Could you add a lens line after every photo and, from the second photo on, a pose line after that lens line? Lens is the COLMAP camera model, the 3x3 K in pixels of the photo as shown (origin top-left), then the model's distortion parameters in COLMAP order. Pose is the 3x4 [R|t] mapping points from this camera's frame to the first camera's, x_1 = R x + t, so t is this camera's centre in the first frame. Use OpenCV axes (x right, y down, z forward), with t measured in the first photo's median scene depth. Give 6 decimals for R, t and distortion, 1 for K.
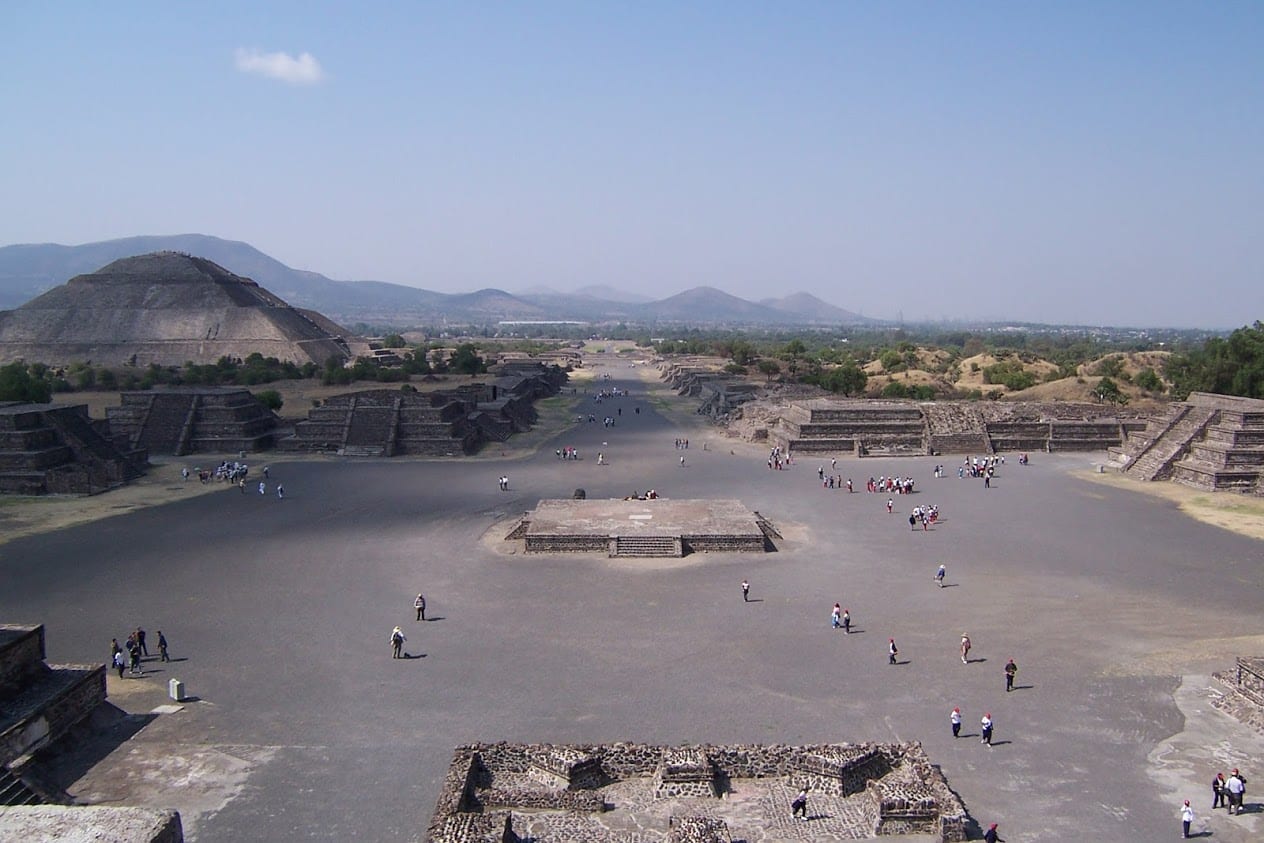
lens RADIAL K [[1257.0, 0, 632.0], [0, 1257.0, 421.5], [0, 0, 1]] dist [-0.137229, 0.212410]
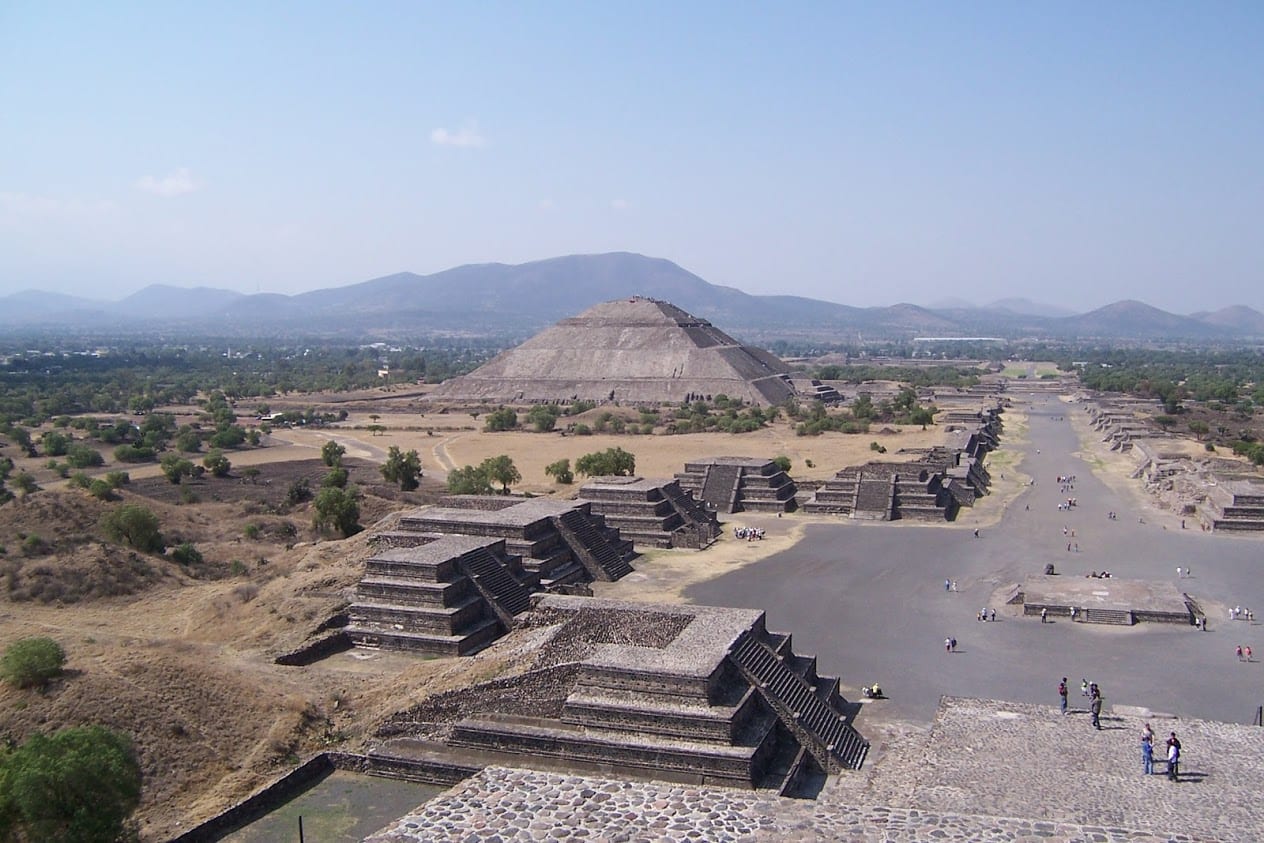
lens RADIAL K [[1257.0, 0, 632.0], [0, 1257.0, 421.5], [0, 0, 1]] dist [-0.137229, 0.212410]
pose [[0.948316, 0.021845, -0.316575, -0.026399], [-0.024088, 0.999705, -0.003173, -0.047451], [0.316412, 0.010635, 0.948562, -0.241776]]
